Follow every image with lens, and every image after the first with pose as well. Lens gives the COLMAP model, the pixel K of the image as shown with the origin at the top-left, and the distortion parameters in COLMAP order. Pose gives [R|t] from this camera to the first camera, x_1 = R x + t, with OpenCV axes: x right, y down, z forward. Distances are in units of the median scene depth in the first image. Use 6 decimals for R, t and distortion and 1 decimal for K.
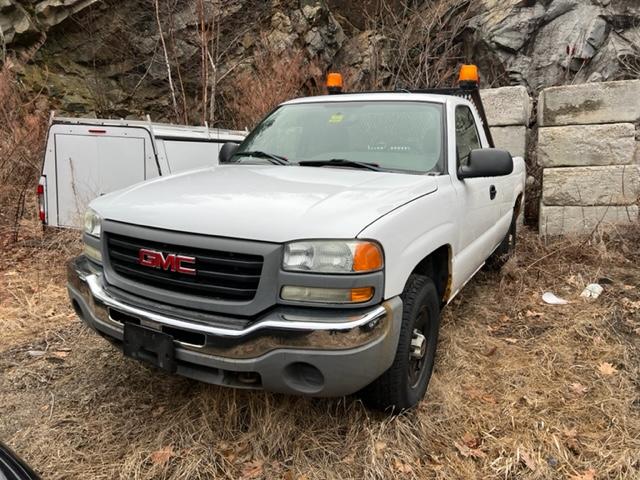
lens RADIAL K [[484.1, 0, 322.0], [0, 484.1, 238.2], [0, 0, 1]] dist [0.052441, -0.050003]
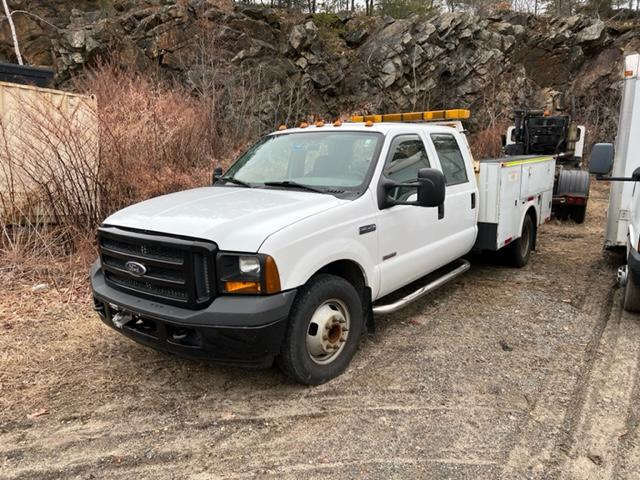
lens RADIAL K [[481.5, 0, 318.1], [0, 481.5, 243.6], [0, 0, 1]] dist [0.063011, -0.067651]
pose [[0.997017, 0.008826, -0.076674, -0.713327], [-0.008709, 0.999960, 0.001854, 0.175660], [0.076688, -0.001181, 0.997054, -1.005308]]
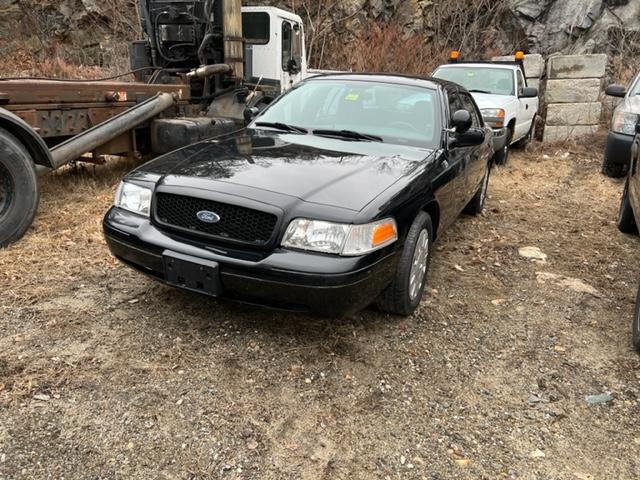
lens RADIAL K [[481.5, 0, 318.1], [0, 481.5, 243.6], [0, 0, 1]] dist [0.063011, -0.067651]
pose [[0.999620, 0.027525, 0.001310, -0.175227], [-0.027495, 0.993102, 0.113986, 0.087034], [0.001837, -0.113979, 0.993482, -0.388149]]
